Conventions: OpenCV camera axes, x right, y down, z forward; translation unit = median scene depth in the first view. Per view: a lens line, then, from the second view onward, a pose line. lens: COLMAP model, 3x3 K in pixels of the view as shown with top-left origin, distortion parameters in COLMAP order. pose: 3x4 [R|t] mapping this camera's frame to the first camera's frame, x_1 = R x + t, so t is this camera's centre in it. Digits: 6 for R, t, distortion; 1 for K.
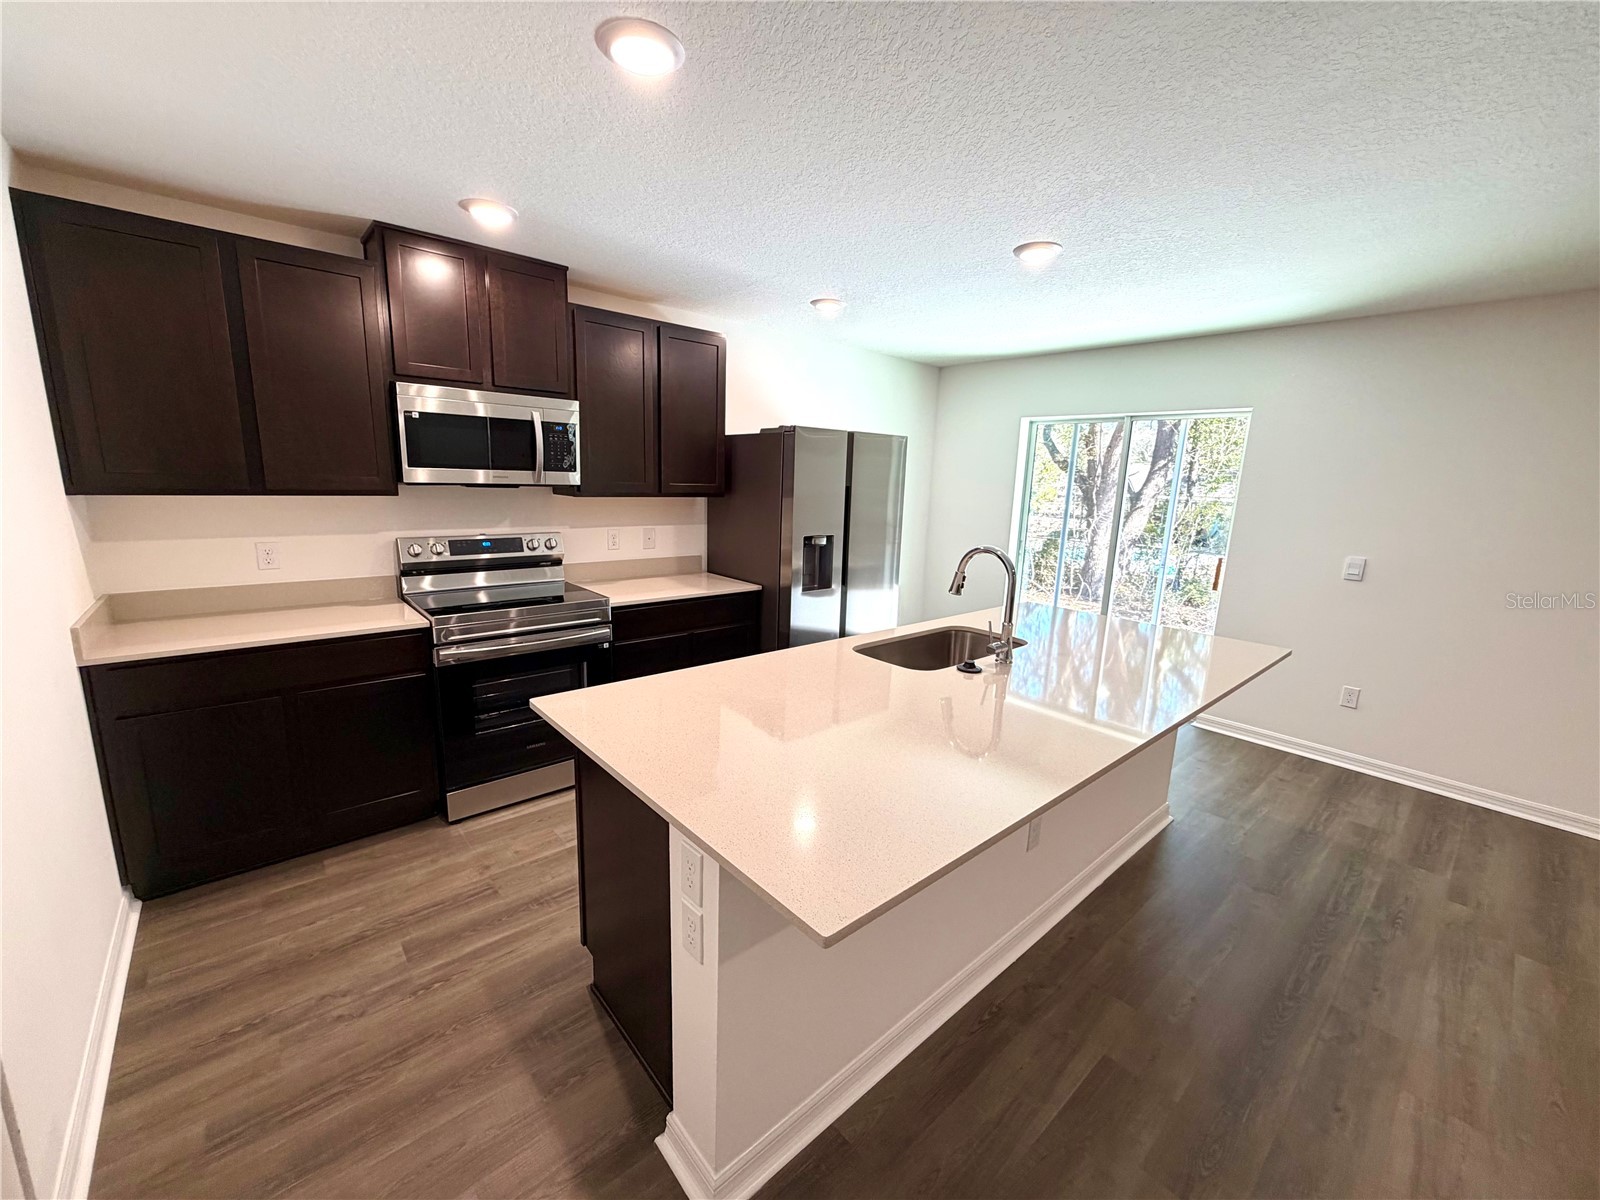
lens RADIAL K [[634.9, 0, 802.7], [0, 634.9, 596.1], [0, 0, 1]] dist [-0.001603, -0.000131]
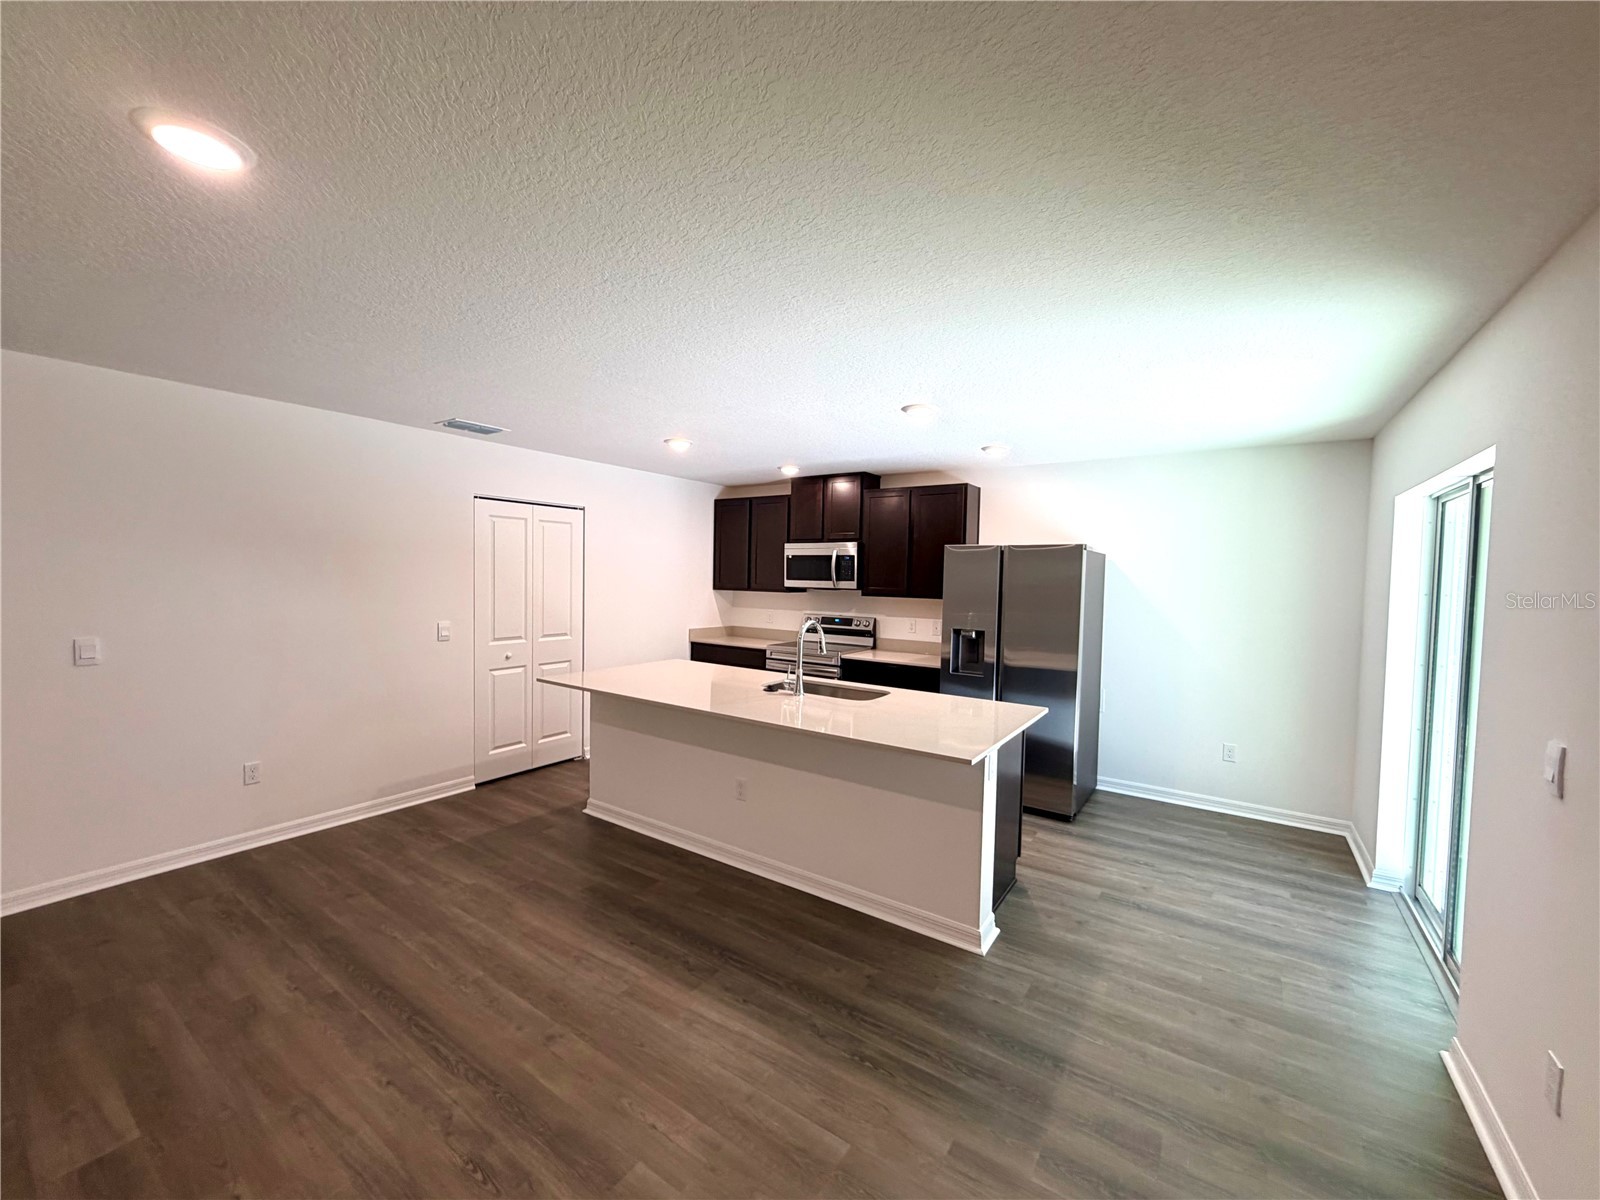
lens RADIAL K [[634.9, 0, 794.1], [0, 634.9, 605.3], [0, 0, 1]] dist [-0.001603, -0.000131]
pose [[0.248973, 0.017148, -0.968359, 1.363867], [-0.194118, 0.980438, -0.032548, -0.043310], [0.948858, 0.196079, 0.247431, 0.440960]]
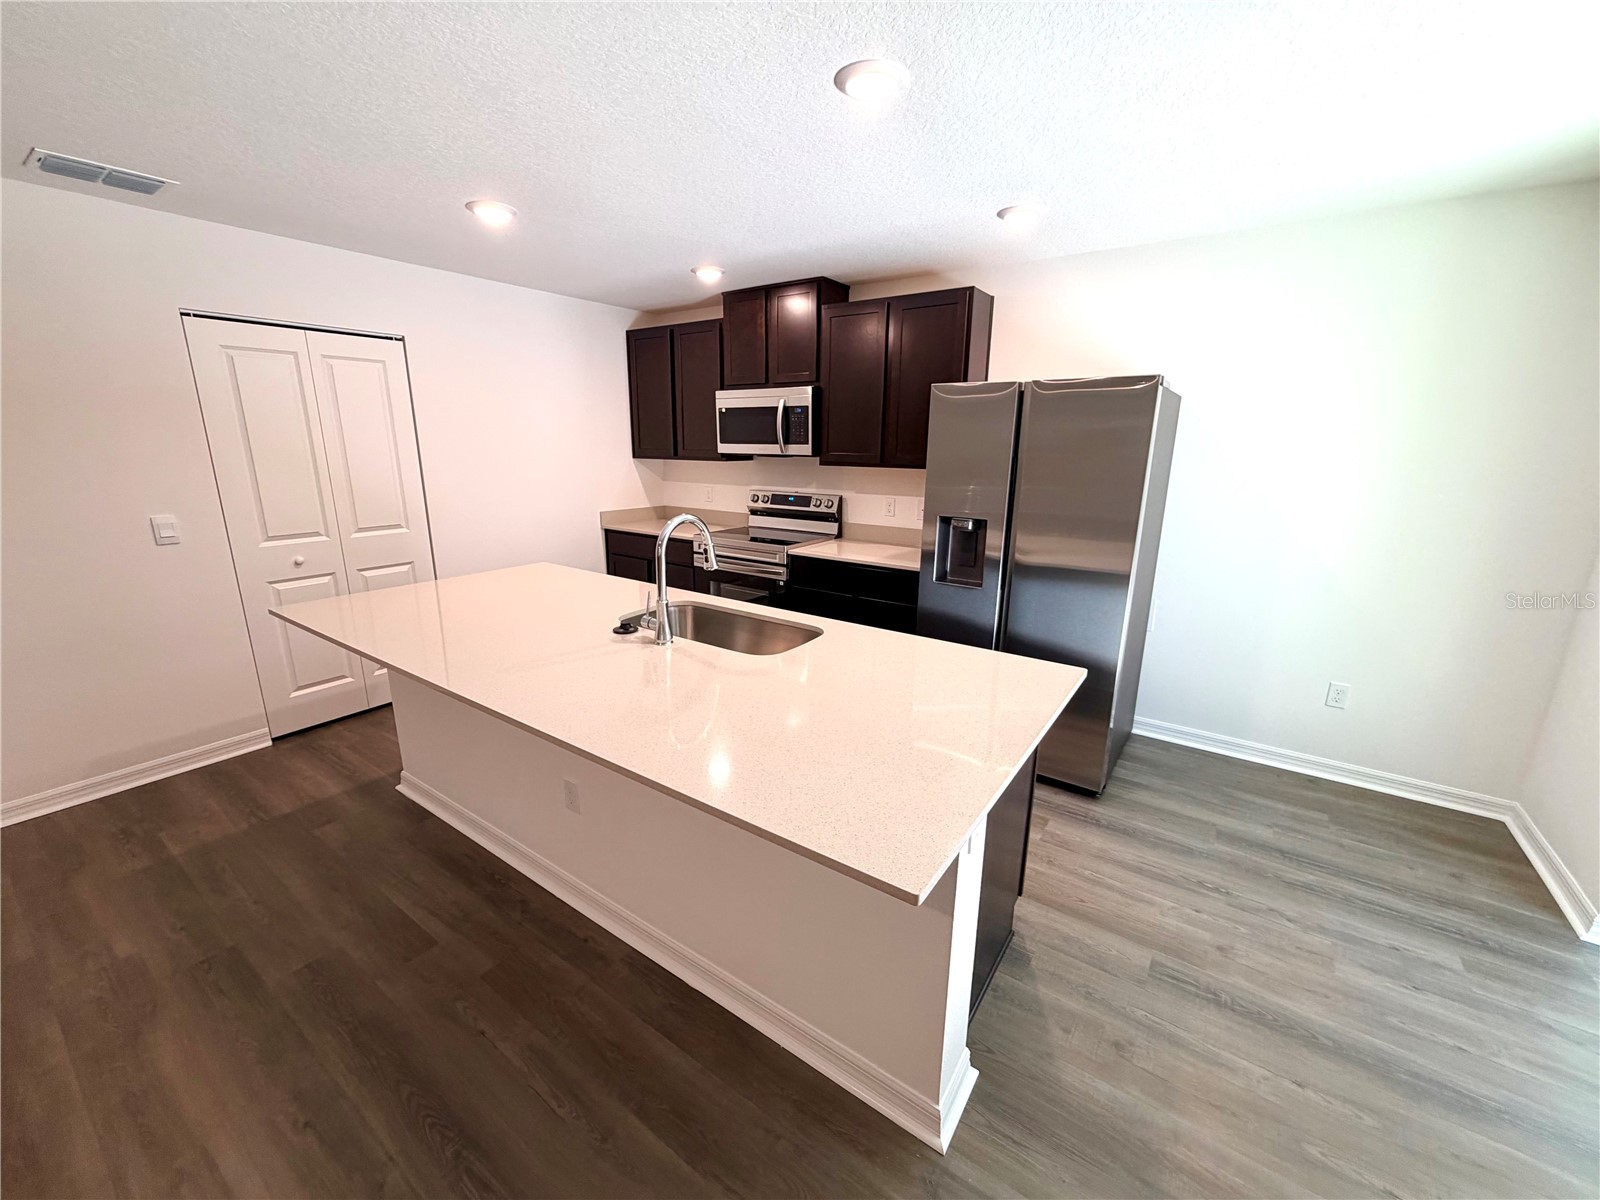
lens RADIAL K [[634.9, 0, 794.1], [0, 634.9, 604.3], [0, 0, 1]] dist [-0.001603, -0.000131]
pose [[0.236784, 0.213477, -0.947819, 0.922197], [-0.182692, 0.967942, 0.172369, -0.106395], [0.954231, 0.132345, 0.268194, 0.713984]]
